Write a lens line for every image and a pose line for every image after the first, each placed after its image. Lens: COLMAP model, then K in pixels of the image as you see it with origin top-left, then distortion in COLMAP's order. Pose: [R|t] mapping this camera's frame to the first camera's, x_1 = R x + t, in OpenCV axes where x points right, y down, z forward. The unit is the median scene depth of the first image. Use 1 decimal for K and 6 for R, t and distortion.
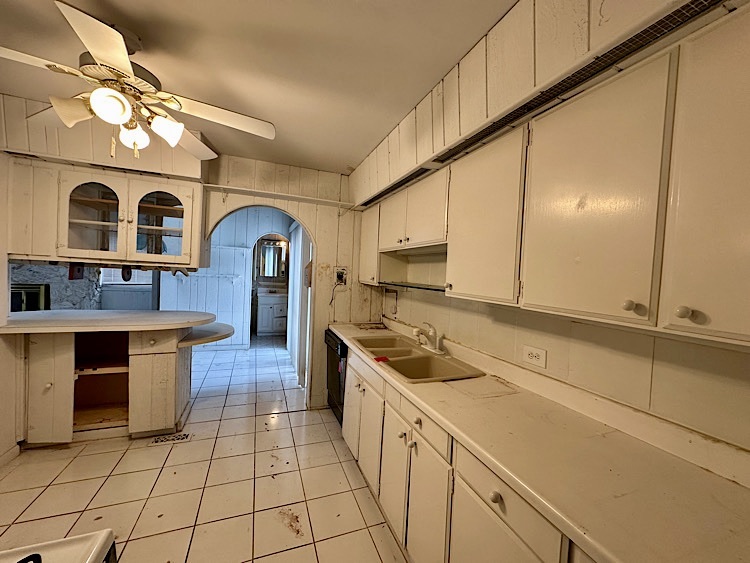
lens RADIAL K [[301.2, 0, 376.5], [0, 301.2, 281.5], [0, 0, 1]] dist [0.007595, -0.000488]
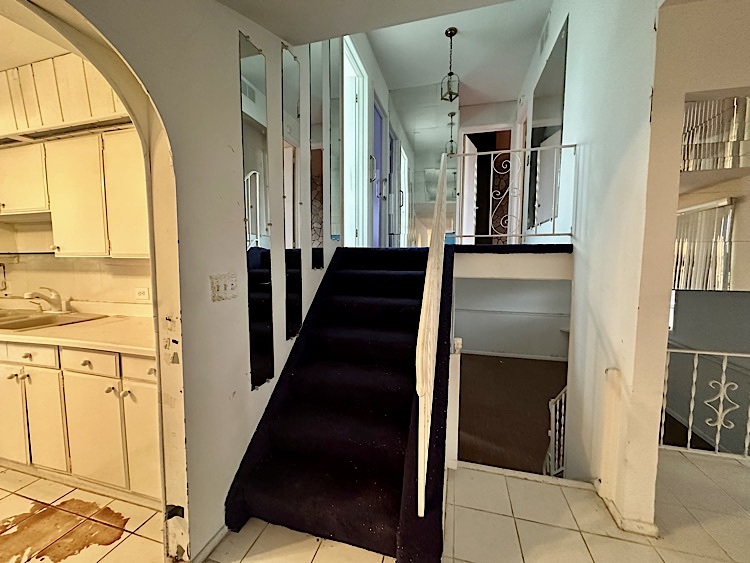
lens RADIAL K [[301.2, 0, 367.8], [0, 301.2, 280.6], [0, 0, 1]] dist [0.007595, -0.000488]
pose [[0.617632, -0.102304, 0.779785, 0.048418], [0.049115, 0.994585, 0.091583, 0.090443], [-0.784932, -0.018266, 0.619312, -0.699618]]
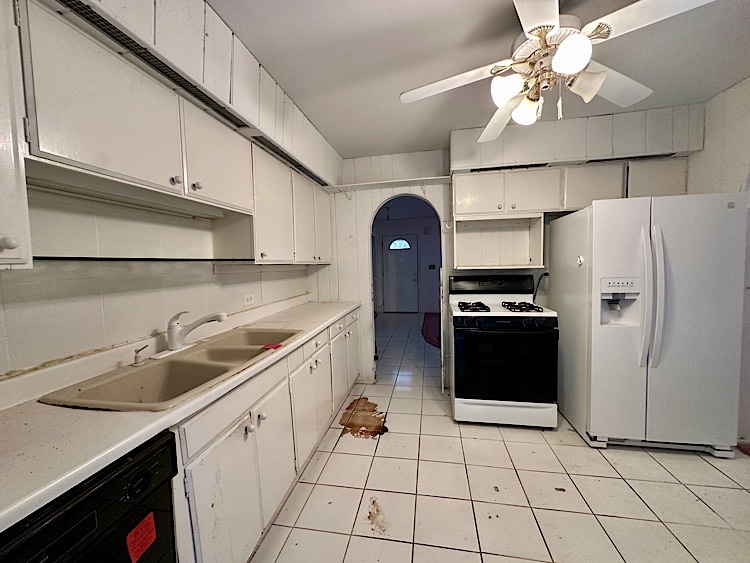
lens RADIAL K [[301.2, 0, 376.1], [0, 301.2, 281.5], [0, 0, 1]] dist [0.007595, -0.000488]
pose [[-0.849370, -0.054544, 0.524972, -0.725170], [0.005699, 0.993640, 0.112457, -0.010309], [-0.527767, 0.098510, -0.843658, 1.709141]]
